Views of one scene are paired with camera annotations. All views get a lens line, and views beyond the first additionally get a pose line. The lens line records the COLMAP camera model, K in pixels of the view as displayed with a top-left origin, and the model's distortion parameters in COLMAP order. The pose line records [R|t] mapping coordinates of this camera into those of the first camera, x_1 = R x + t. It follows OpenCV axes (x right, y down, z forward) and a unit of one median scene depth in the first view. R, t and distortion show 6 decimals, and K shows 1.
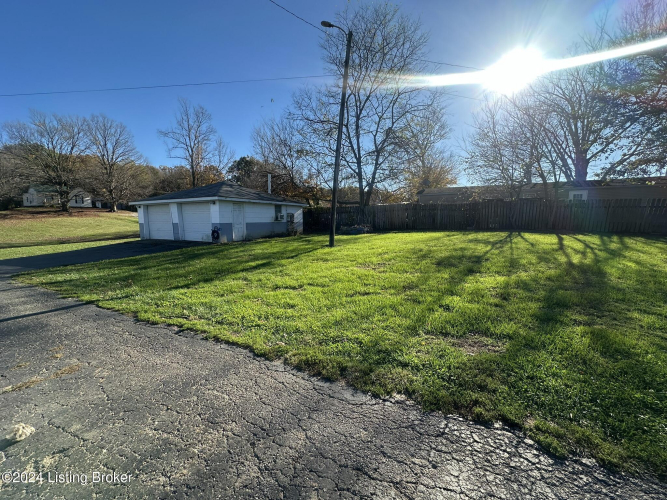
lens RADIAL K [[267.5, 0, 333.5], [0, 267.5, 249.3], [0, 0, 1]] dist [0.000180, 0.000351]
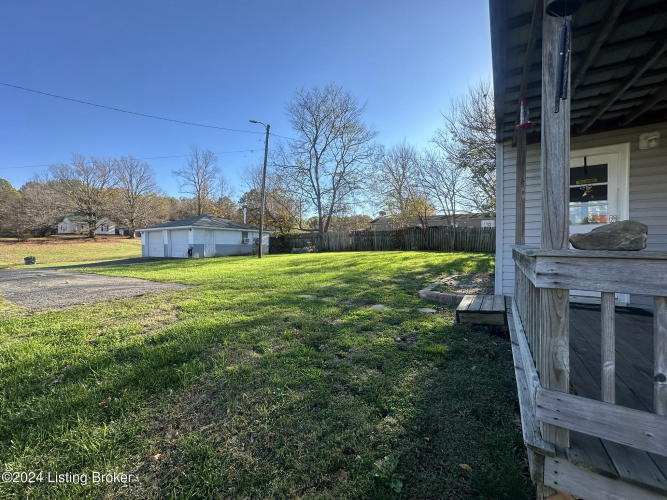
lens RADIAL K [[267.5, 0, 333.8], [0, 267.5, 248.2], [0, 0, 1]] dist [0.000180, 0.000351]
pose [[0.998817, 0.002021, -0.048588, 0.121885], [-0.007155, 0.994370, -0.105717, 0.021454], [0.048101, 0.105940, 0.993208, -0.115147]]
